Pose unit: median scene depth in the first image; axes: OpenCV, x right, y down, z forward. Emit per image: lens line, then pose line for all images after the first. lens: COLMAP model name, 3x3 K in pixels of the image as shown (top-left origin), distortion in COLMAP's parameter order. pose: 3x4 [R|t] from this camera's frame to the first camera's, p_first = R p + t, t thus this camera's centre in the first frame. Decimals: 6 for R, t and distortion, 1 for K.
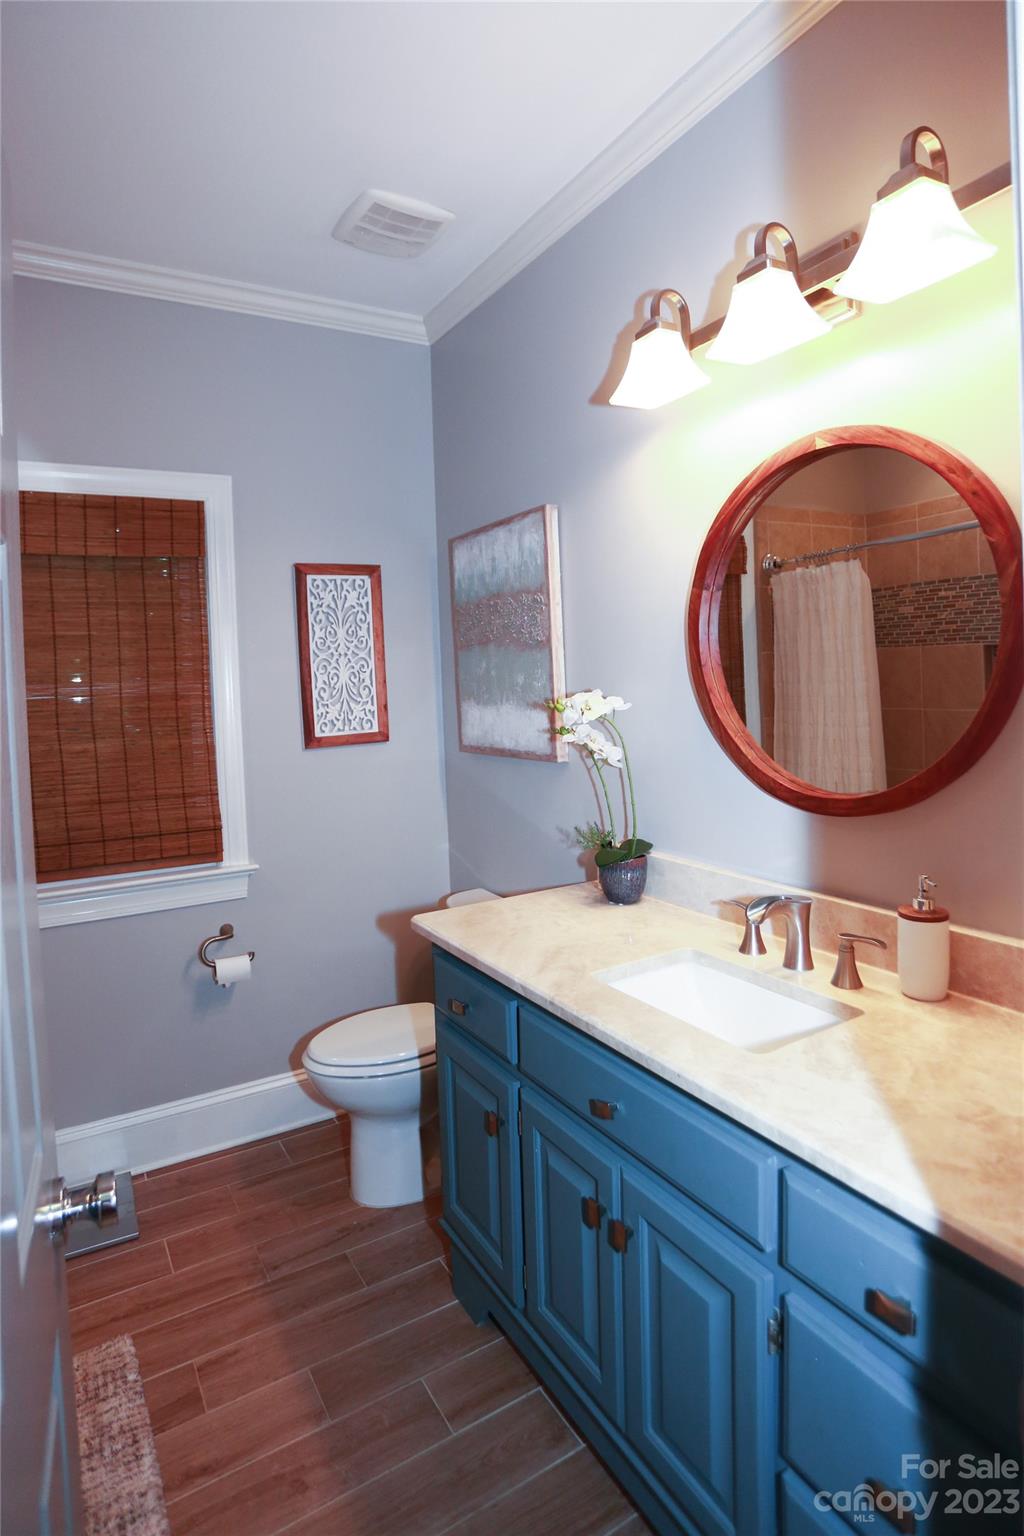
lens RADIAL K [[766.7, 0, 512.0], [0, 766.7, 768.0], [0, 0, 1]] dist [-0.084460, 0.027160]
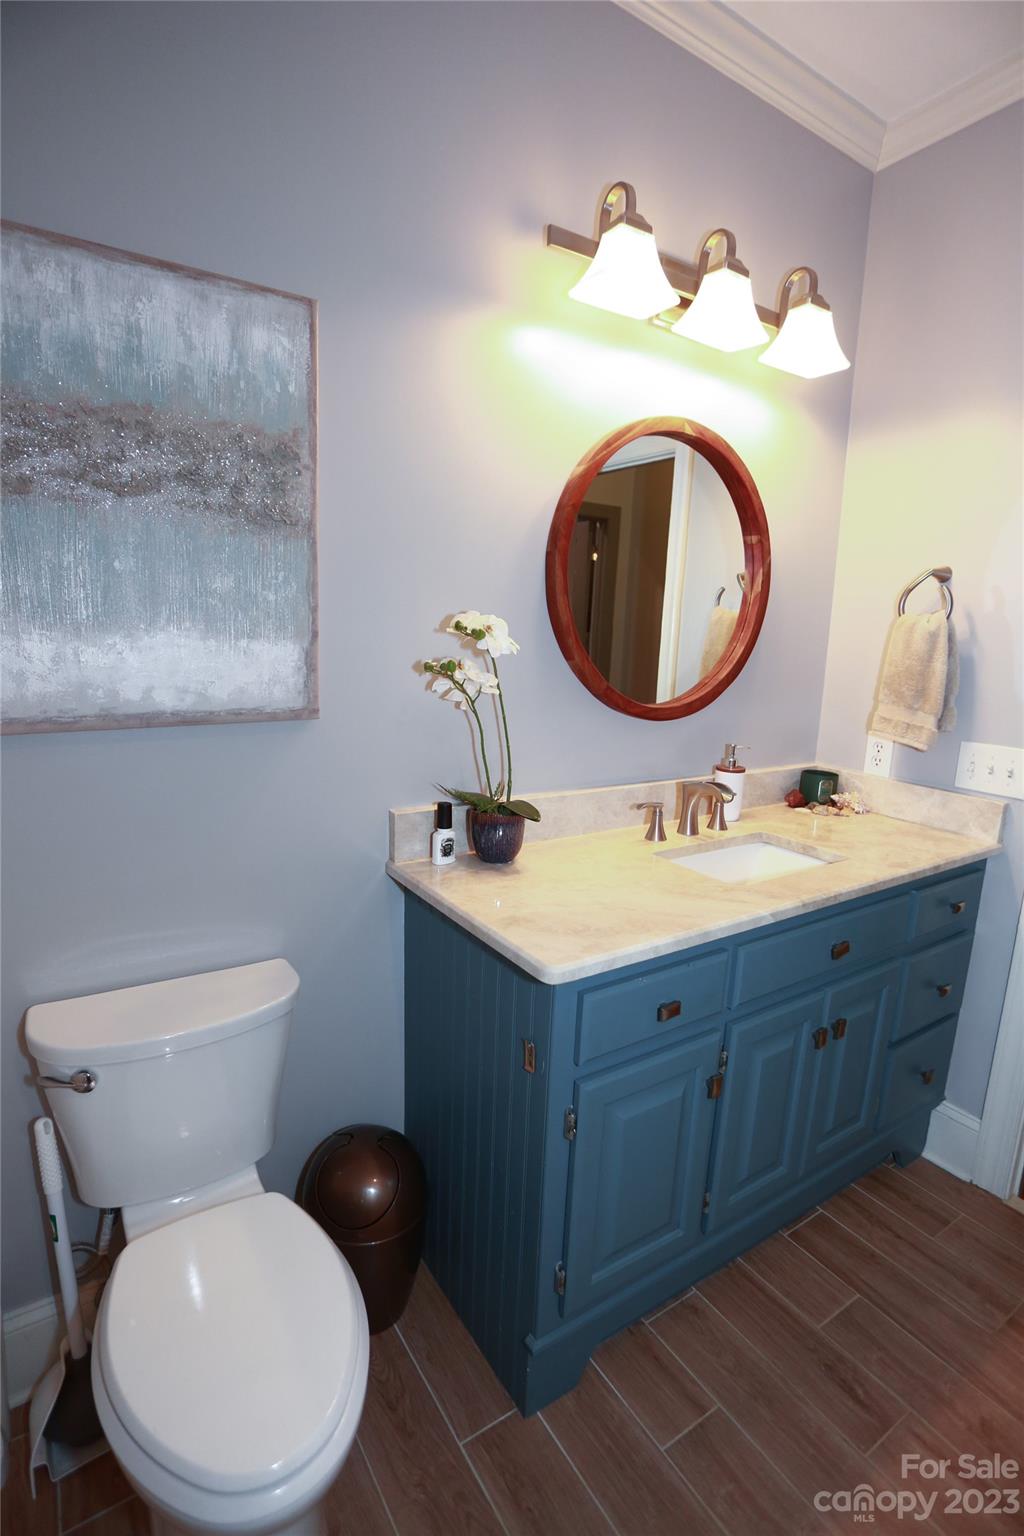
lens RADIAL K [[748.6, 0, 512.0], [0, 748.6, 768.0], [0, 0, 1]] dist [-0.031850, 0.000235]
pose [[-0.015997, -0.192420, 0.981182, -0.675283], [0.056808, 0.979548, 0.193026, -0.092803], [-0.998257, 0.058827, -0.004738, 0.959741]]
